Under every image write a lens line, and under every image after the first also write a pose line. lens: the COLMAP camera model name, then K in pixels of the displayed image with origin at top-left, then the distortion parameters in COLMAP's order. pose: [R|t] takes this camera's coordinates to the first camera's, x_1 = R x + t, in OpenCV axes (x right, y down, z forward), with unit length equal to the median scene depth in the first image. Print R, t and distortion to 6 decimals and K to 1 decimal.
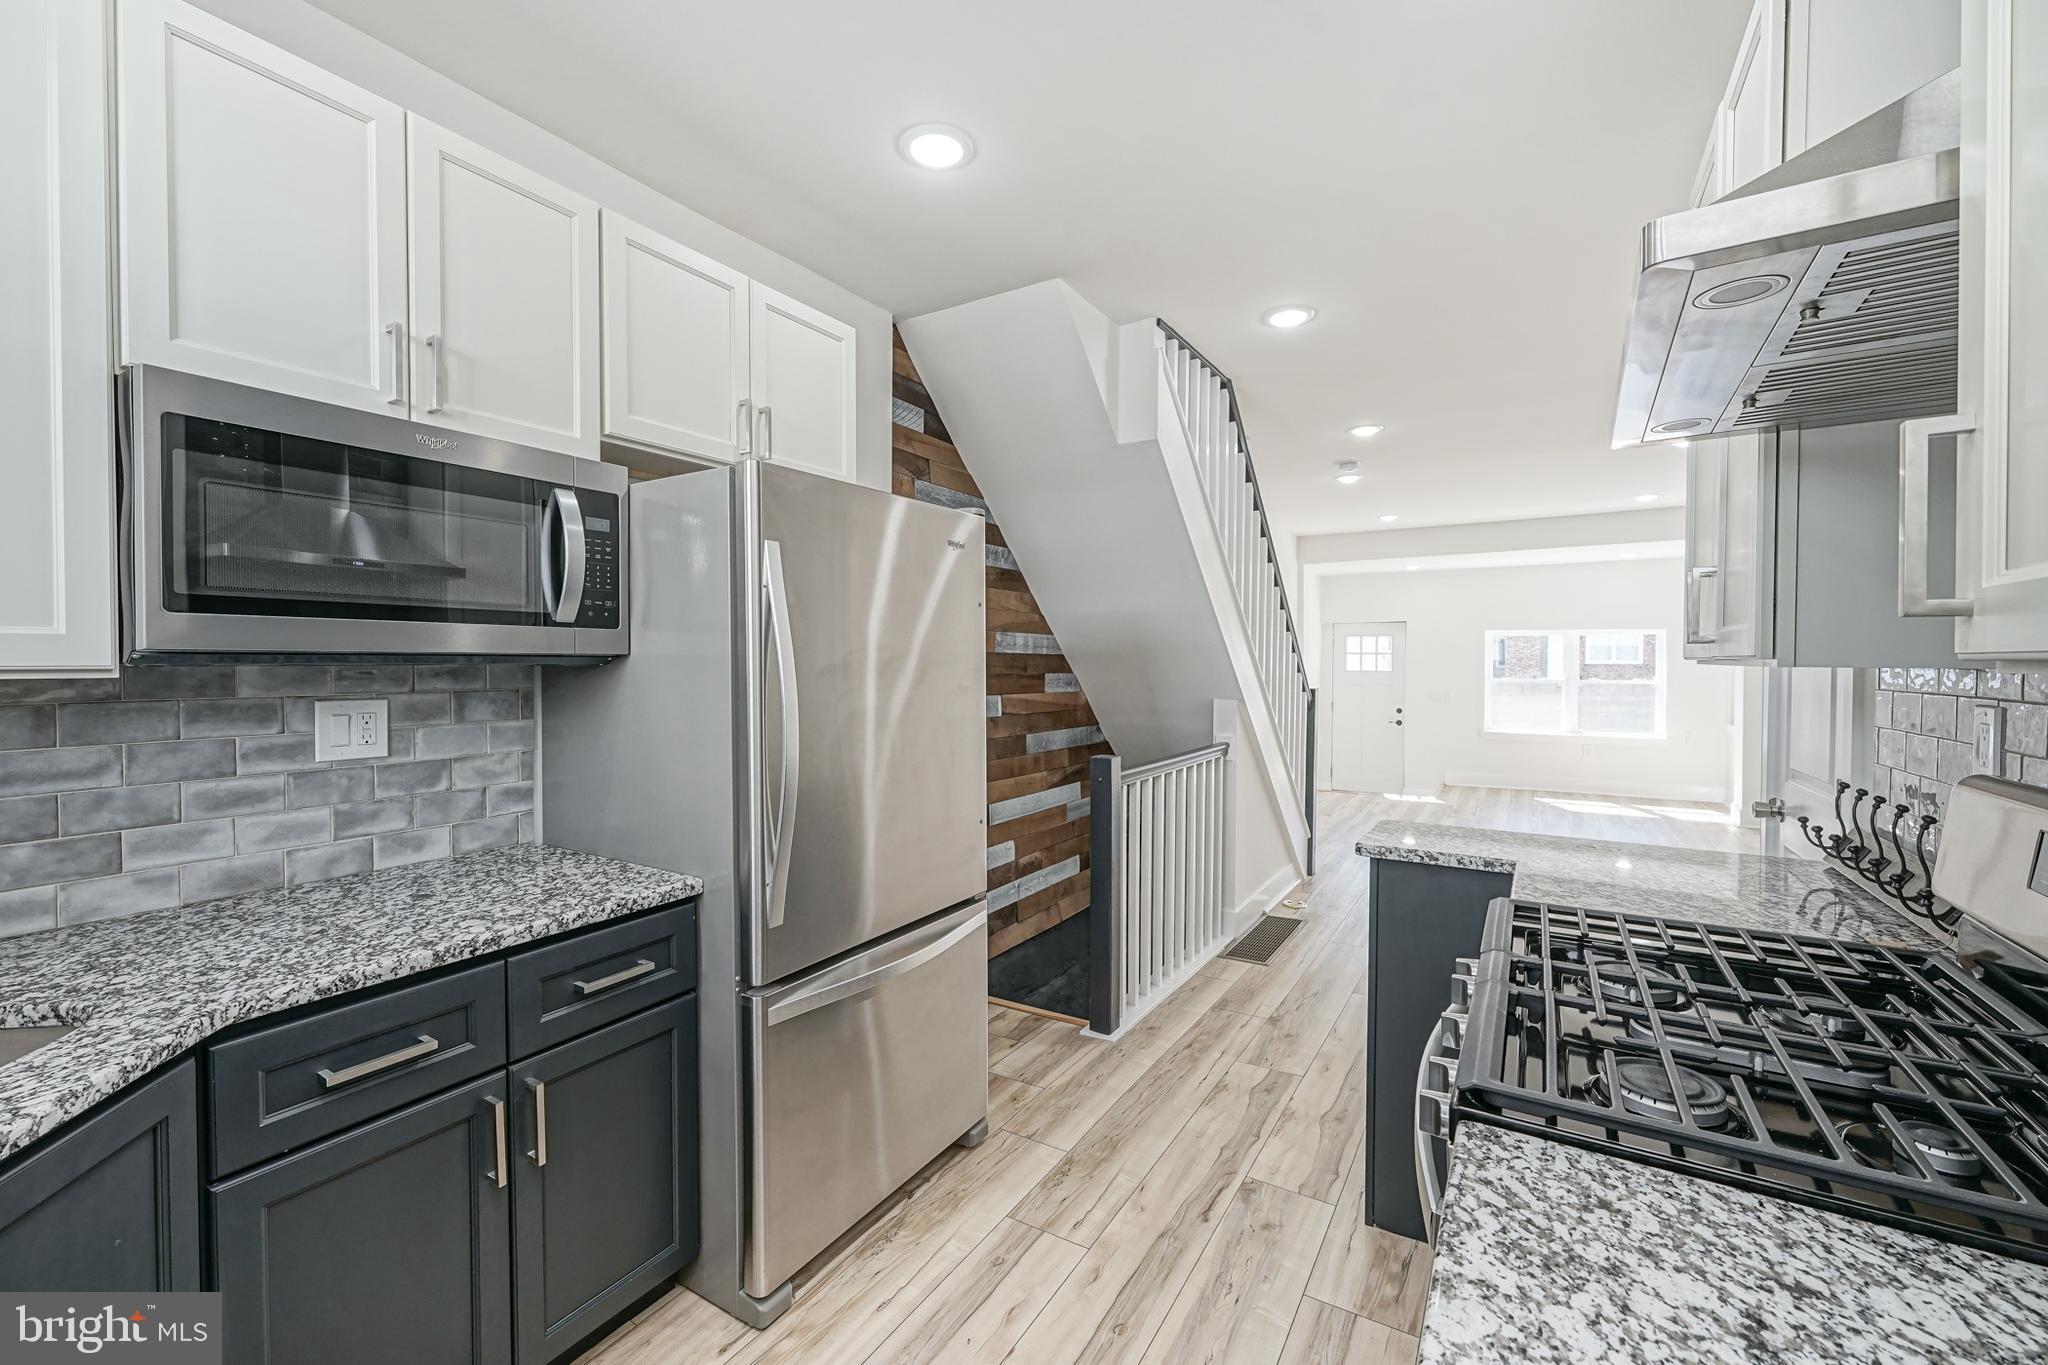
lens RADIAL K [[822.8, 0, 1023.8], [0, 822.8, 672.6], [0, 0, 1]] dist [-0.003791, 0.000488]
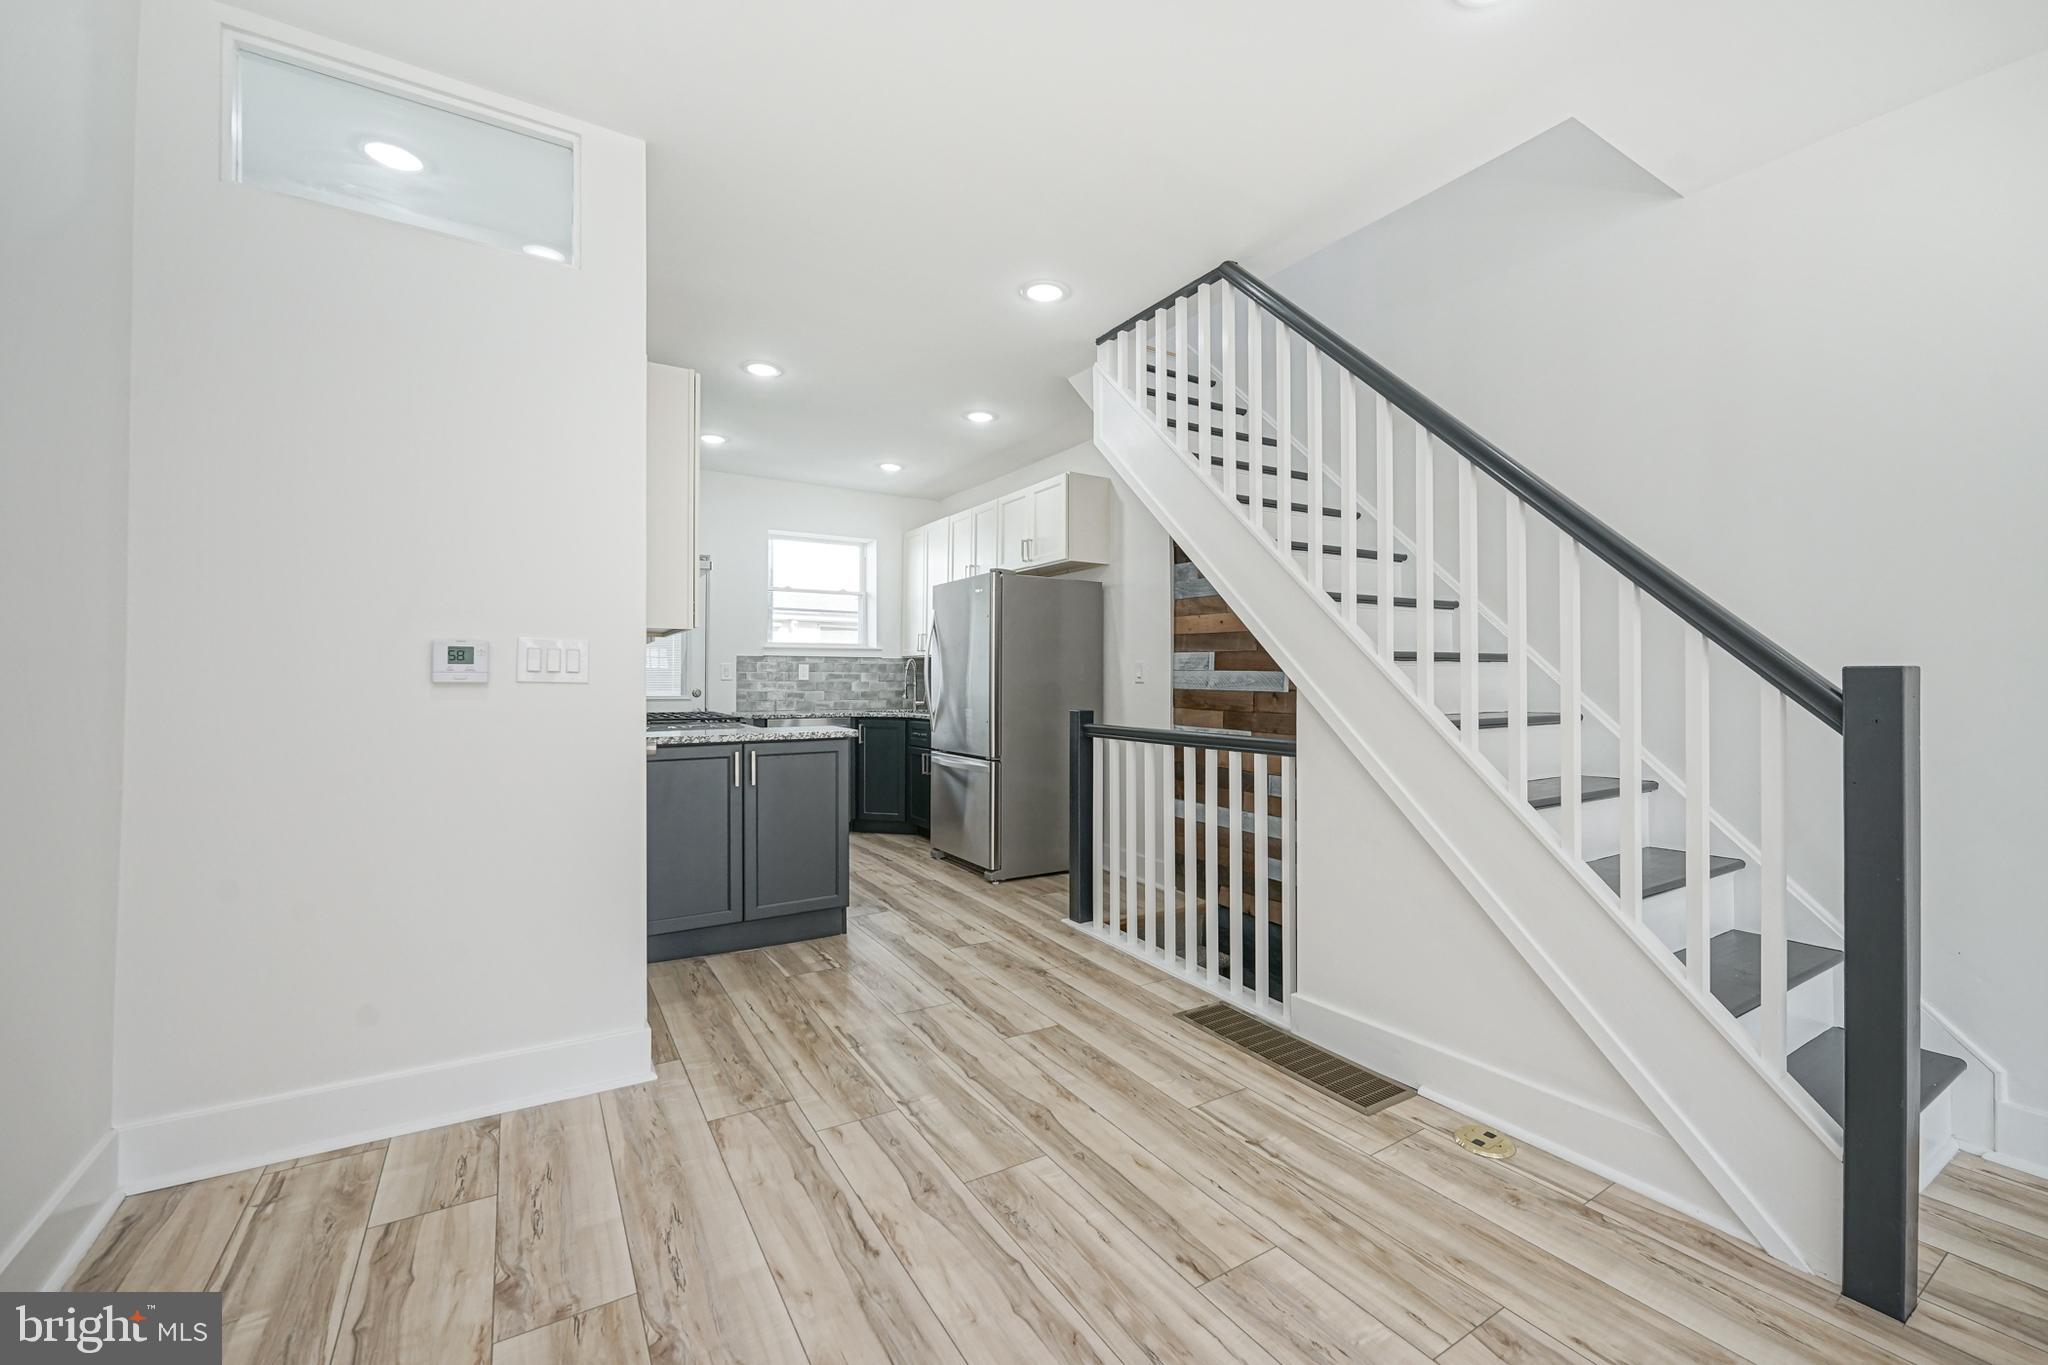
lens RADIAL K [[822.8, 0, 1045.5], [0, 822.8, 675.7], [0, 0, 1]] dist [-0.003791, 0.000488]
pose [[-0.430633, -0.008089, -0.902491, 2.367025], [-0.018291, 0.999833, -0.000233, 0.087072], [0.902342, 0.016407, -0.430709, 2.747949]]
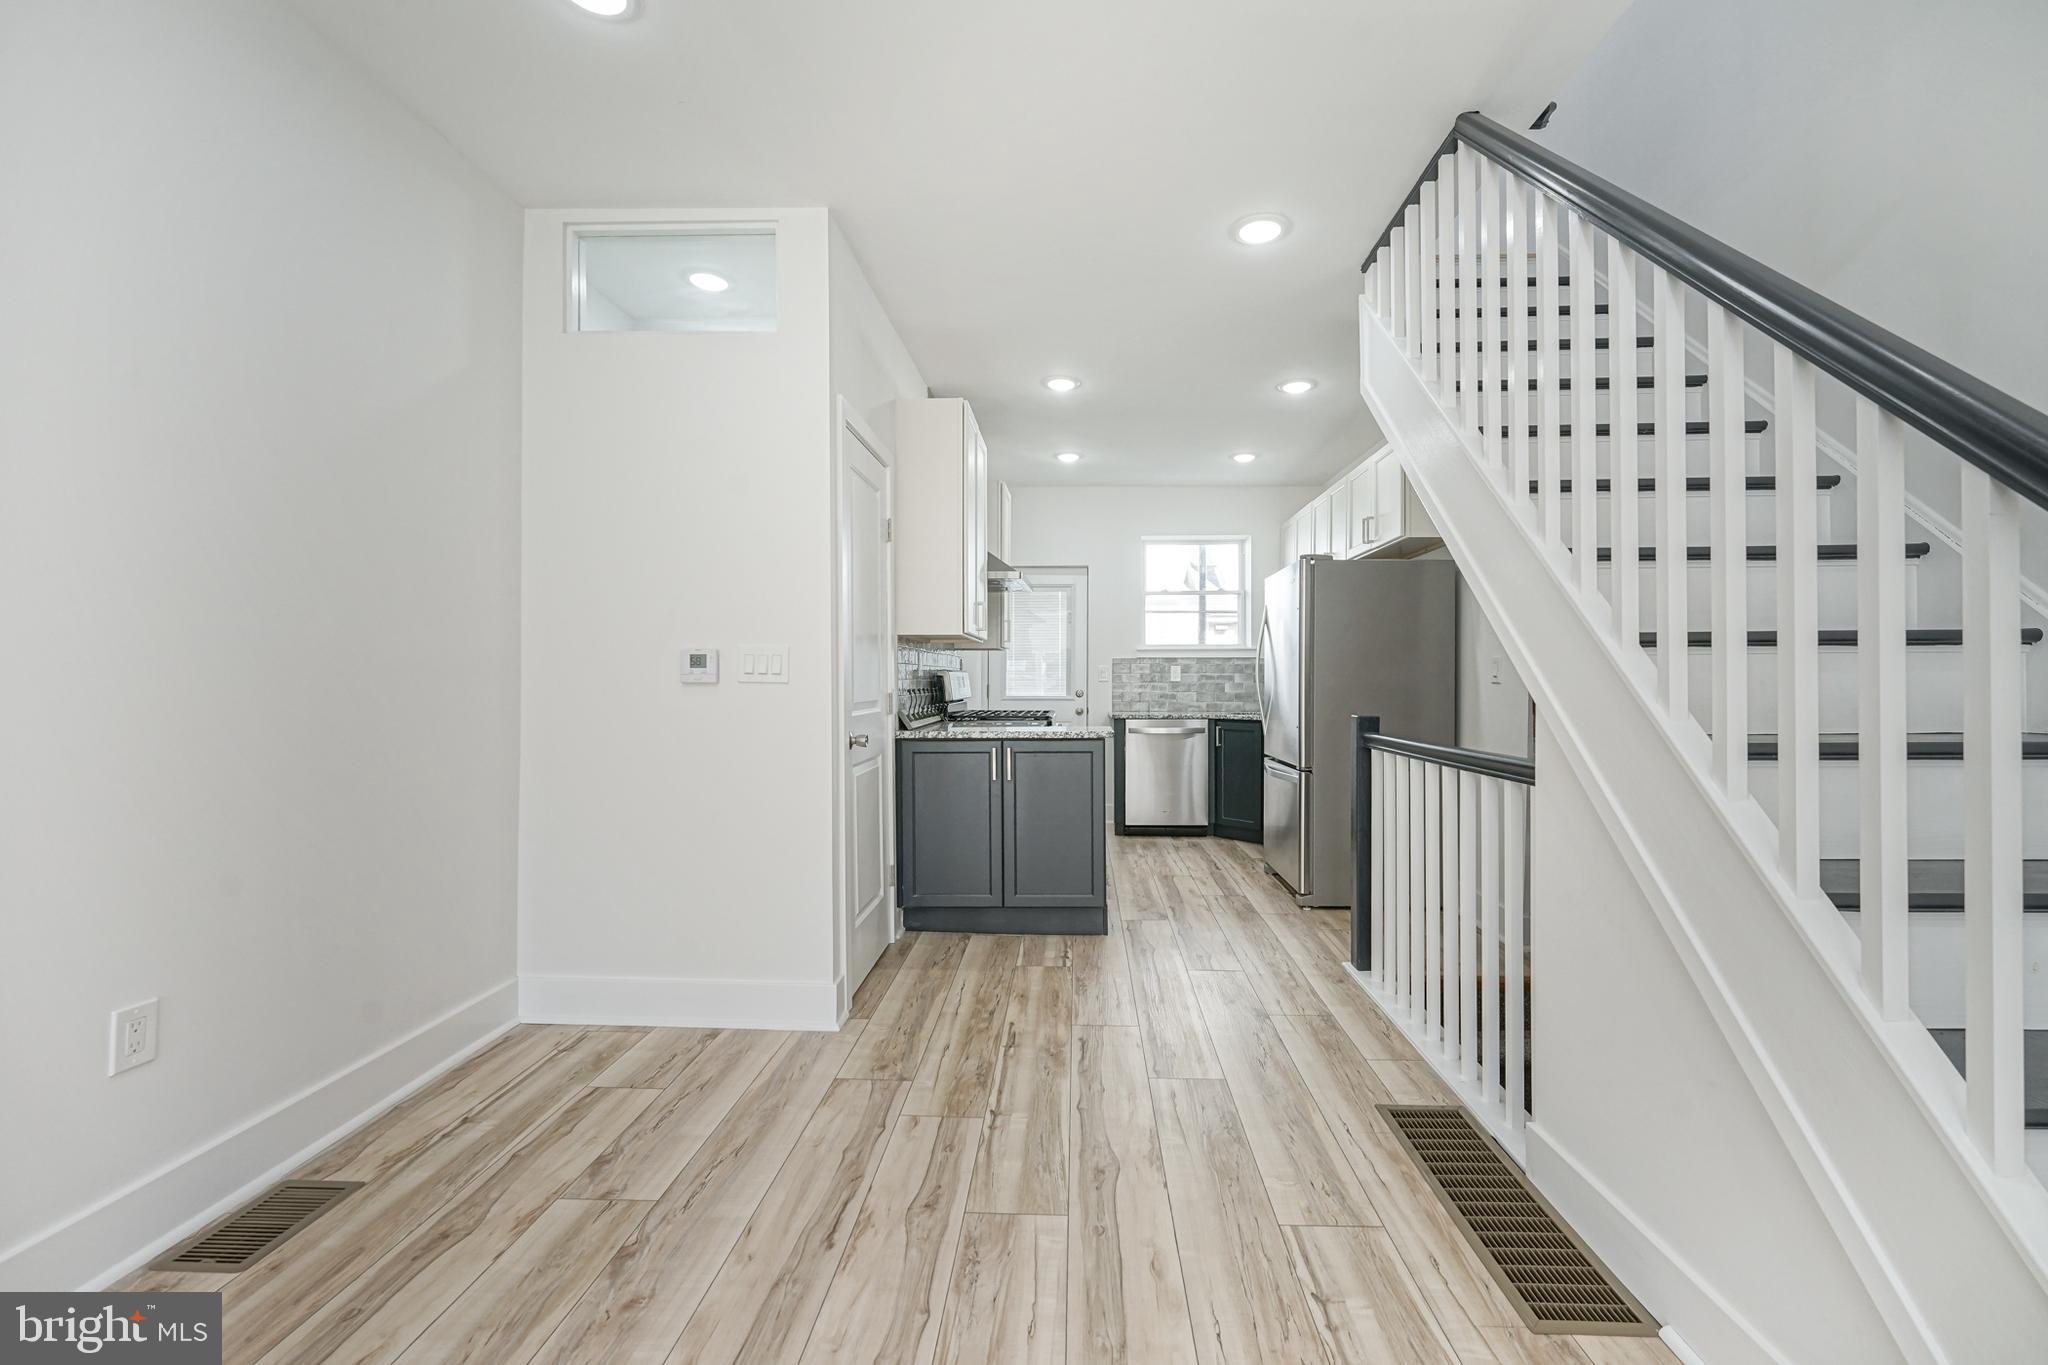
lens RADIAL K [[822.8, 0, 1067.5], [0, 822.8, 682.3], [0, 0, 1]] dist [-0.003791, 0.000488]
pose [[-0.857890, -0.001777, -0.513830, 1.811448], [-0.010446, 0.999848, 0.013982, 0.082747], [0.513727, 0.017362, -0.857778, 3.152386]]
